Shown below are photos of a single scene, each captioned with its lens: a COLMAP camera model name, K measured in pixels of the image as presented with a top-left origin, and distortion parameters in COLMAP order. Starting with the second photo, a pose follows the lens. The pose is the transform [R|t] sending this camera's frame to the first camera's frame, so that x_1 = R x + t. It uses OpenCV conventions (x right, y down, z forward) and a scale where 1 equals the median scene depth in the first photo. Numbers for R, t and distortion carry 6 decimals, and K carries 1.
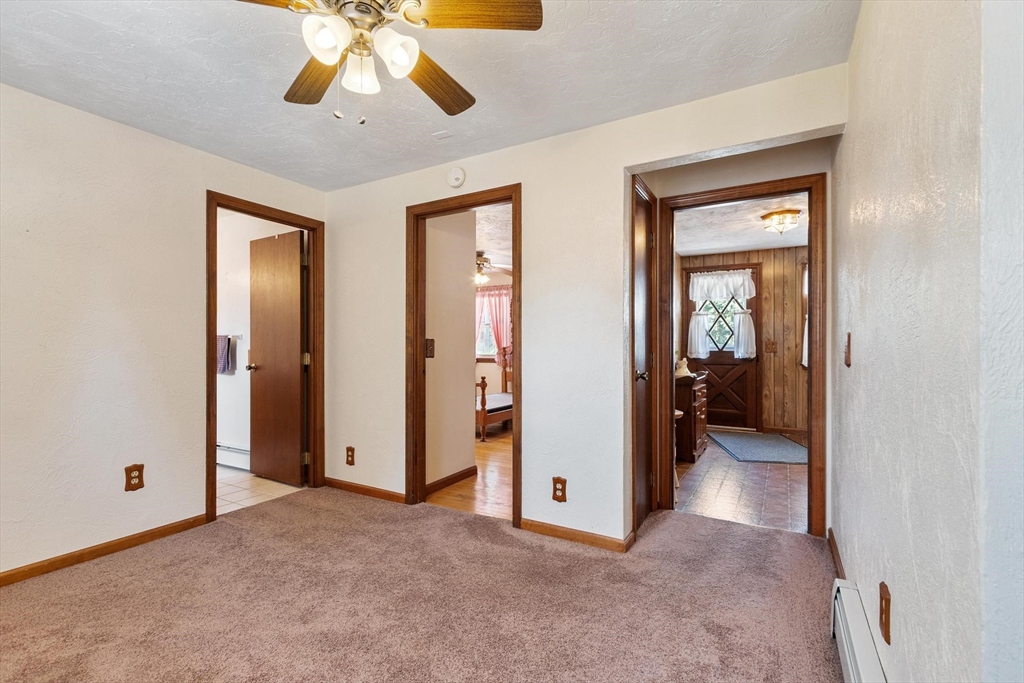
lens RADIAL K [[454.3, 0, 514.0], [0, 454.3, 341.9], [0, 0, 1]] dist [0.002226, 0.000025]
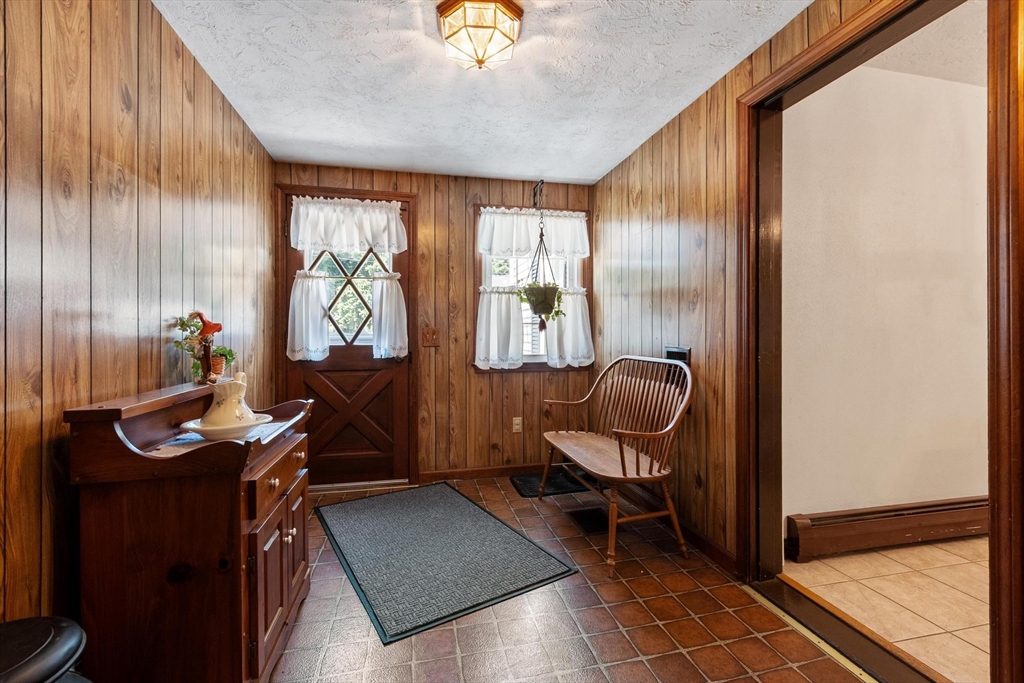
lens RADIAL K [[454.3, 0, 515.4], [0, 454.3, 335.2], [0, 0, 1]] dist [0.002226, 0.000025]
pose [[0.728048, -0.001958, 0.685524, 0.230233], [-0.000485, 0.999994, 0.003371, 0.005426], [-0.685527, -0.002787, 0.728042, 0.475329]]
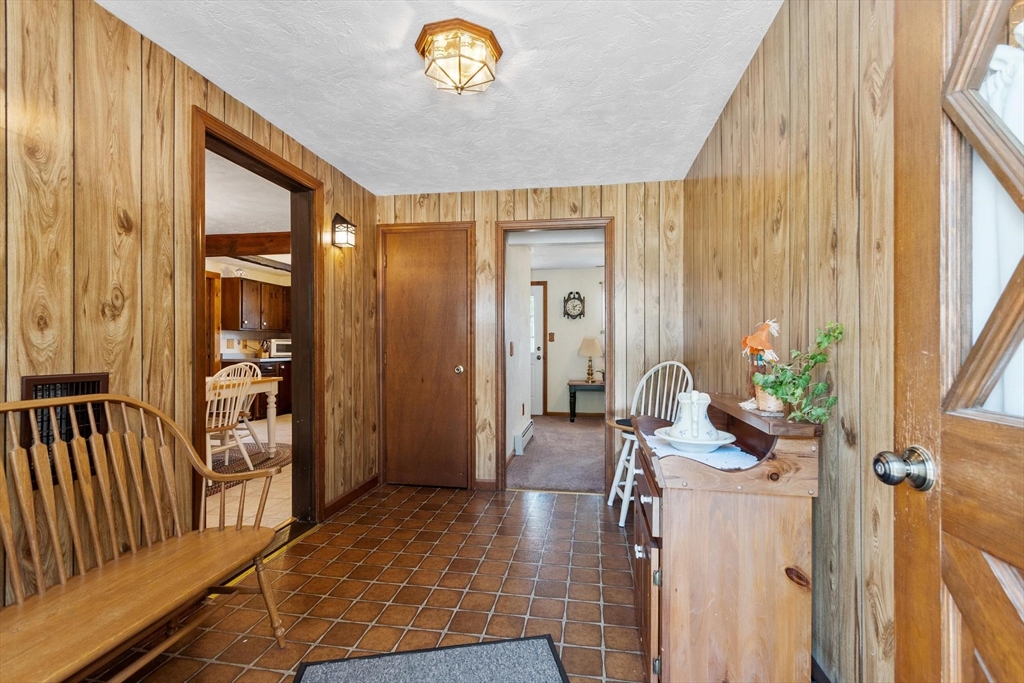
lens RADIAL K [[454.3, 0, 513.9], [0, 454.3, 345.3], [0, 0, 1]] dist [0.002226, 0.000025]
pose [[-0.940343, 0.001071, -0.340226, 0.501780], [0.001194, 0.999999, -0.000150, 0.002026], [0.340225, -0.000547, -0.940344, 1.039958]]
